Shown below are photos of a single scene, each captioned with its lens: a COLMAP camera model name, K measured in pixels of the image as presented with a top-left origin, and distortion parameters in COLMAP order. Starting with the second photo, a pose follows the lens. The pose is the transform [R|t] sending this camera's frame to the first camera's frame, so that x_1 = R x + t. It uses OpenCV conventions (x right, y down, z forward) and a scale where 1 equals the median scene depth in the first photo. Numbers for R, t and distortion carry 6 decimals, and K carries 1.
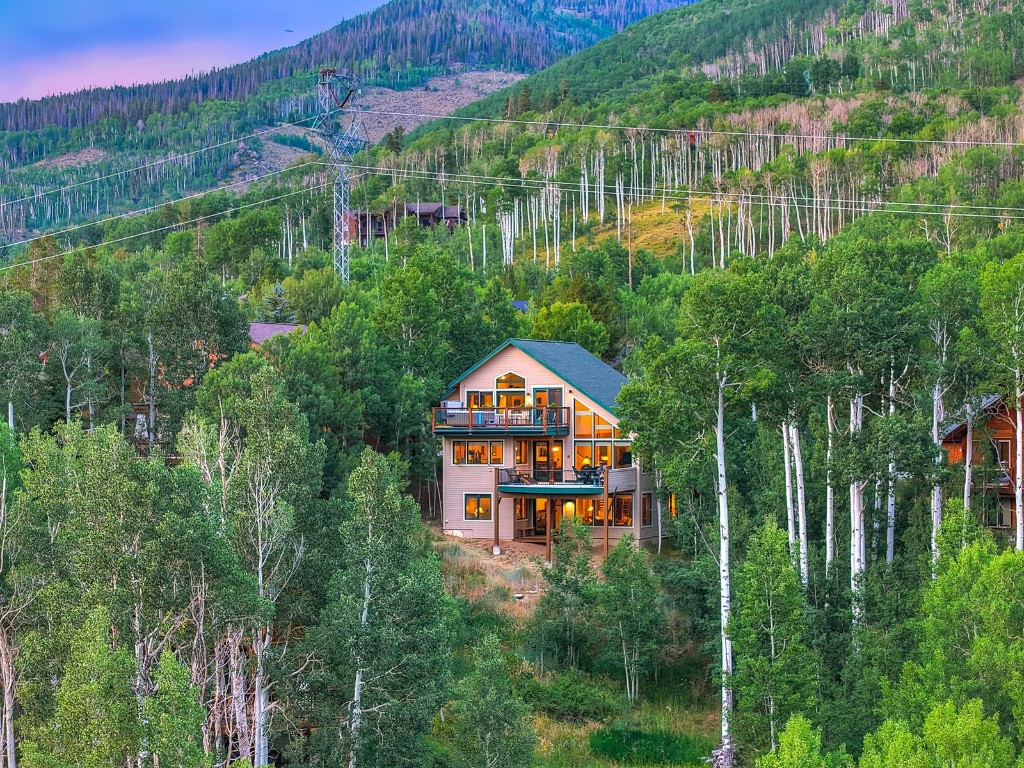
lens RADIAL K [[2151.1, 0, 512.2], [0, 2151.1, 384.0], [0, 0, 1]] dist [-0.123055, 0.000000]
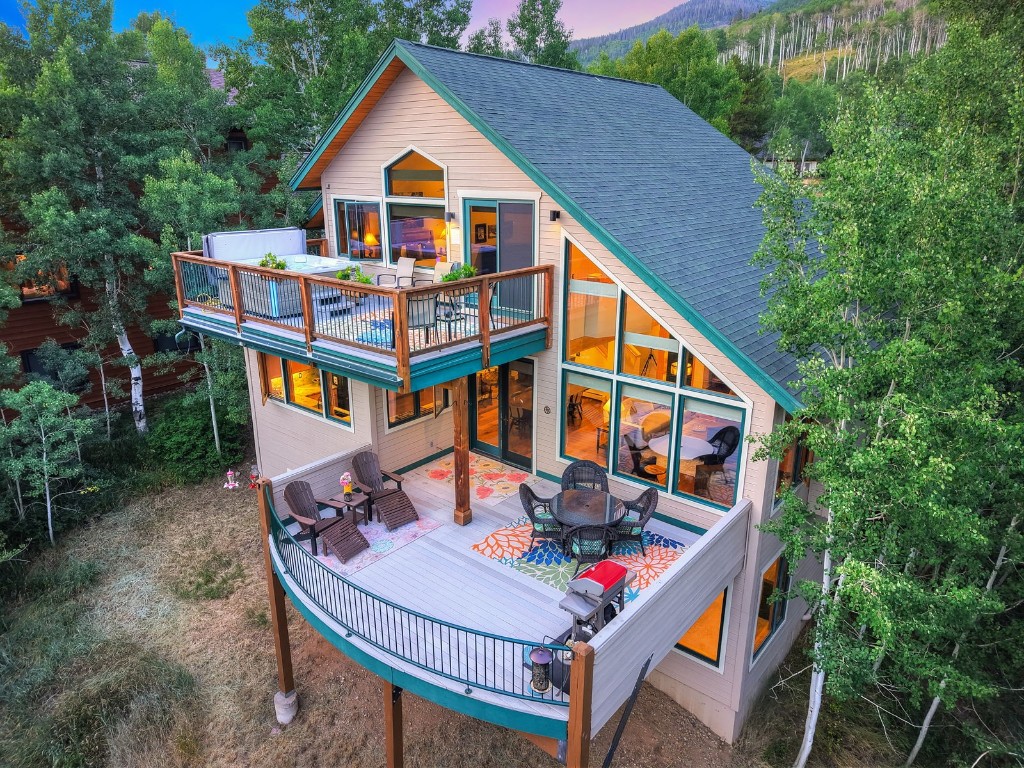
lens RADIAL K [[692.2, 0, 502.8], [0, 692.2, 386.7], [0, 0, 1]] dist [0.035218, -0.003023]
pose [[0.955430, 0.093630, -0.279978, 0.049854], [-0.001447, 0.949848, 0.312710, -0.004340], [0.295215, -0.298367, 0.907648, 0.895452]]
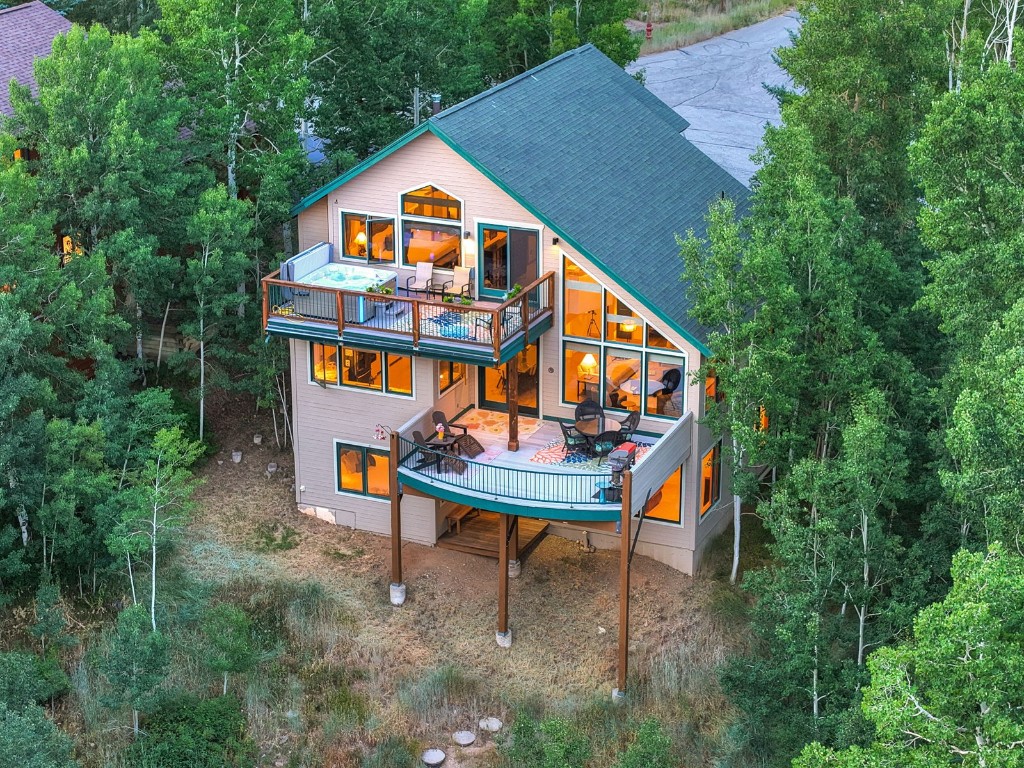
lens RADIAL K [[2151.1, 0, 512.6], [0, 2151.1, 383.6], [0, 0, 1]] dist [-0.123055, 0.000000]
pose [[0.999916, 0.006314, -0.011350, 0.023085], [-0.001934, 0.936506, 0.350646, -0.131219], [0.012843, -0.350595, 0.936439, 0.547357]]
